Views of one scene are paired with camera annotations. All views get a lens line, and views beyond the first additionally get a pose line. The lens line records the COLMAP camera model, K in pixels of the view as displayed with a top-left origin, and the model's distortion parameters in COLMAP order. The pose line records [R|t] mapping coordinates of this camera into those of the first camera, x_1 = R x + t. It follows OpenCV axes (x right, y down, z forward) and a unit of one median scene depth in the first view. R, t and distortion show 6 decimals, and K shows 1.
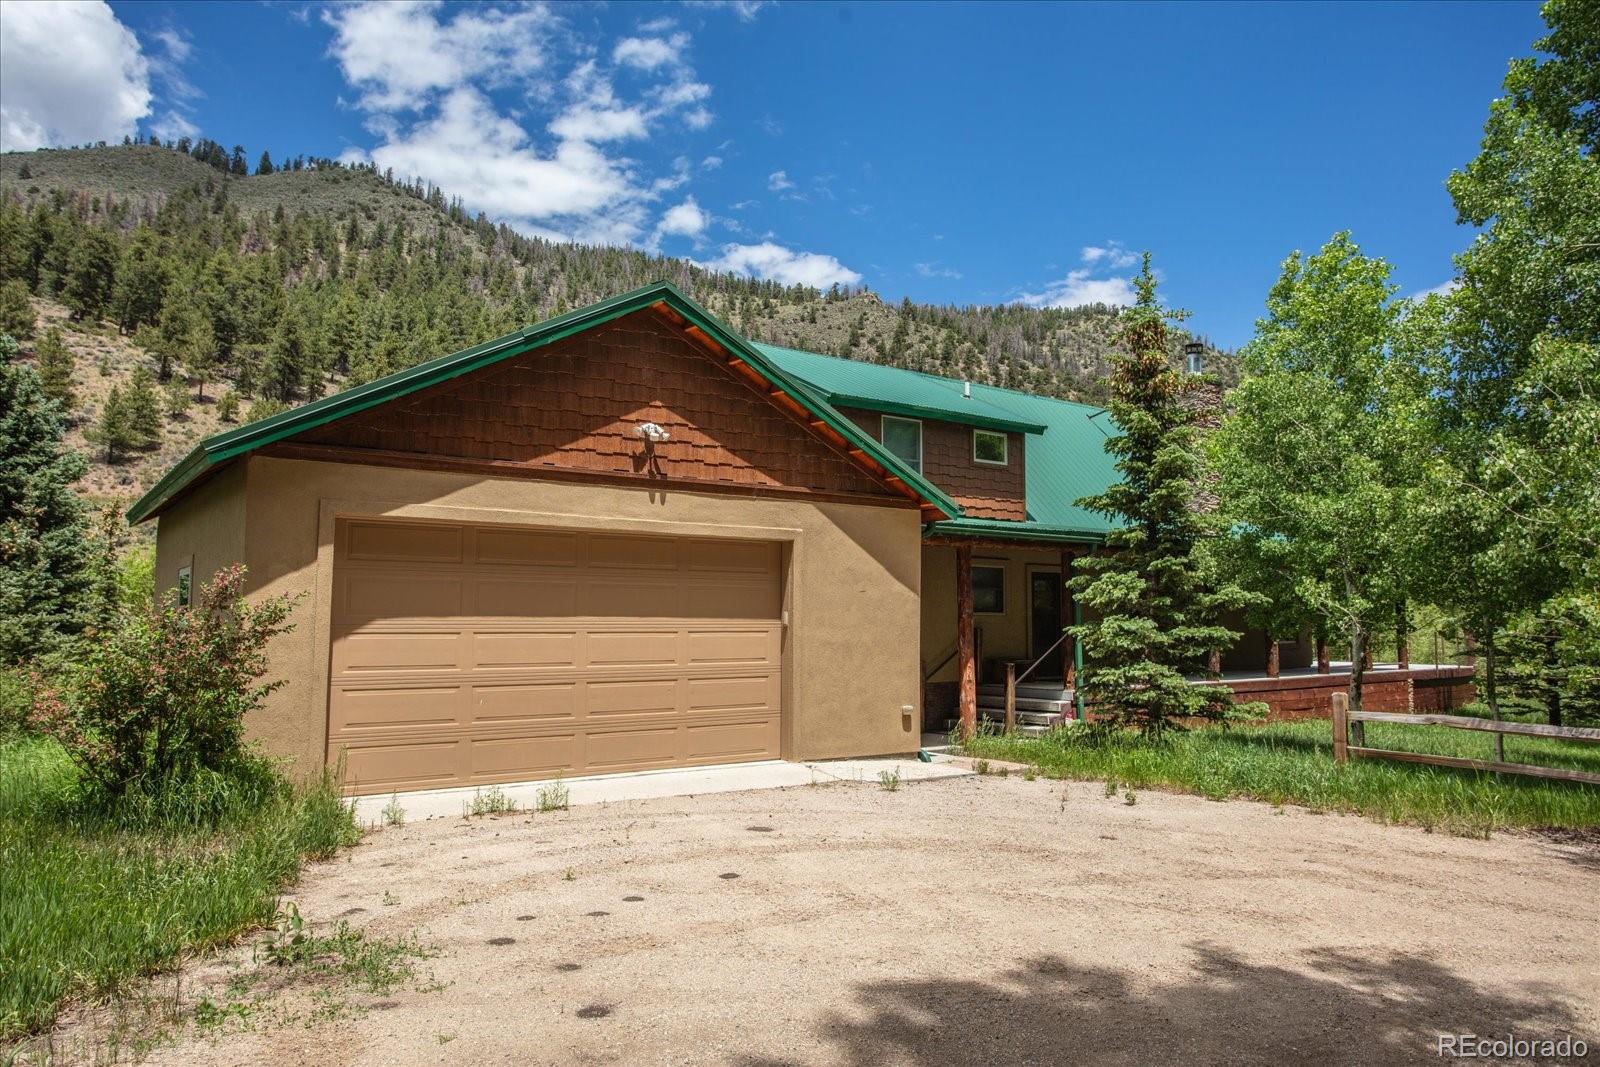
lens RADIAL K [[1202.6, 0, 802.5], [0, 1202.6, 535.8], [0, 0, 1]] dist [-0.022766, 0.003939]
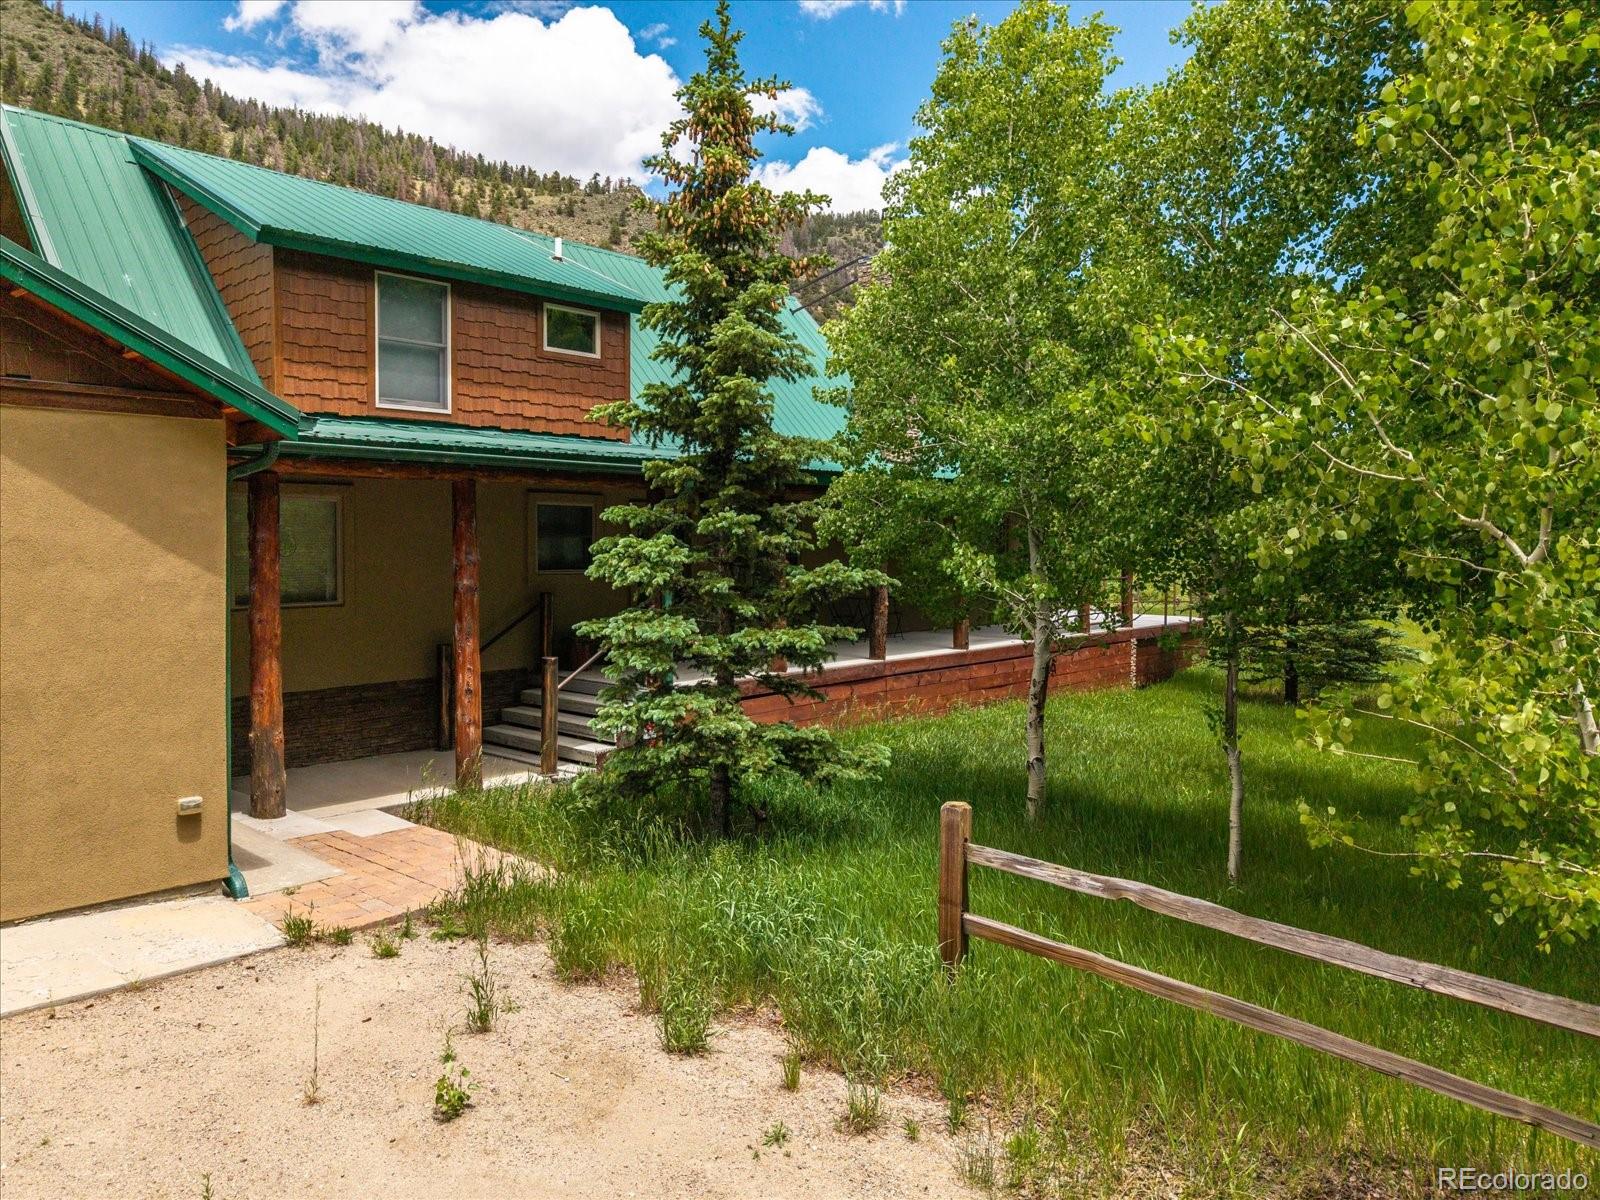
lens RADIAL K [[1097.1, 0, 798.1], [0, 1097.1, 598.3], [0, 0, 1]] dist [0.026141, -0.009008]
pose [[0.988240, -0.005401, 0.152815, 0.052014], [-0.015719, 0.990493, 0.136661, -0.002732], [-0.152100, -0.137456, 0.978760, 0.094196]]
